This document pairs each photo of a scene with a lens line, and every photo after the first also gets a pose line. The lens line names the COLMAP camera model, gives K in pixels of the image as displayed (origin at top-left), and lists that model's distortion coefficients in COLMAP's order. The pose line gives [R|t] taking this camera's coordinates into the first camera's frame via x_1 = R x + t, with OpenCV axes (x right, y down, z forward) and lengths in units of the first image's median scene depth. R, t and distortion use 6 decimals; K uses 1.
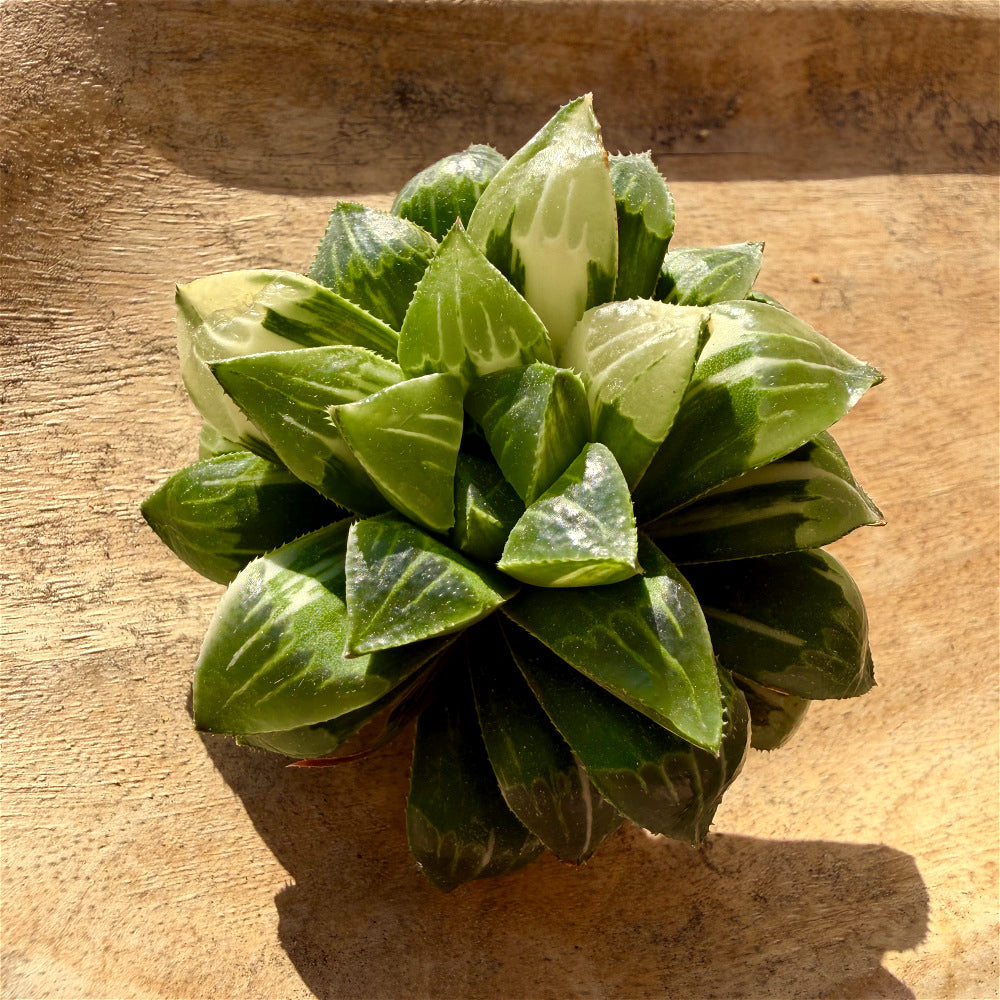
lens RADIAL K [[1011.2, 0, 498.9], [0, 1011.2, 484.1], [0, 0, 1]] dist [-0.001272, 0.004451]
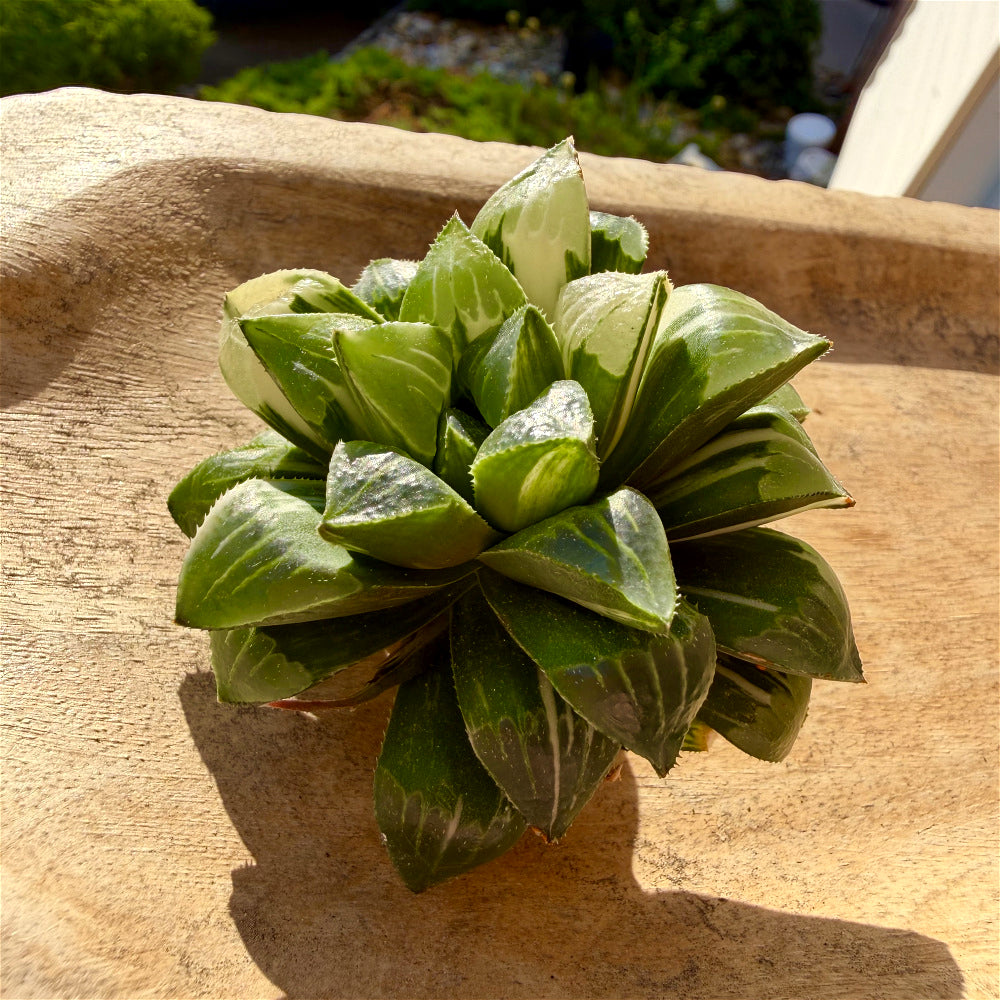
lens RADIAL K [[1000.5, 0, 495.7], [0, 1000.5, 464.8], [0, 0, 1]] dist [0.002557, 0.000329]
pose [[0.995900, 0.023118, -0.087455, 0.102031], [-0.053084, 0.932183, -0.358073, 0.384240], [0.073246, 0.361247, 0.929589, 0.000868]]
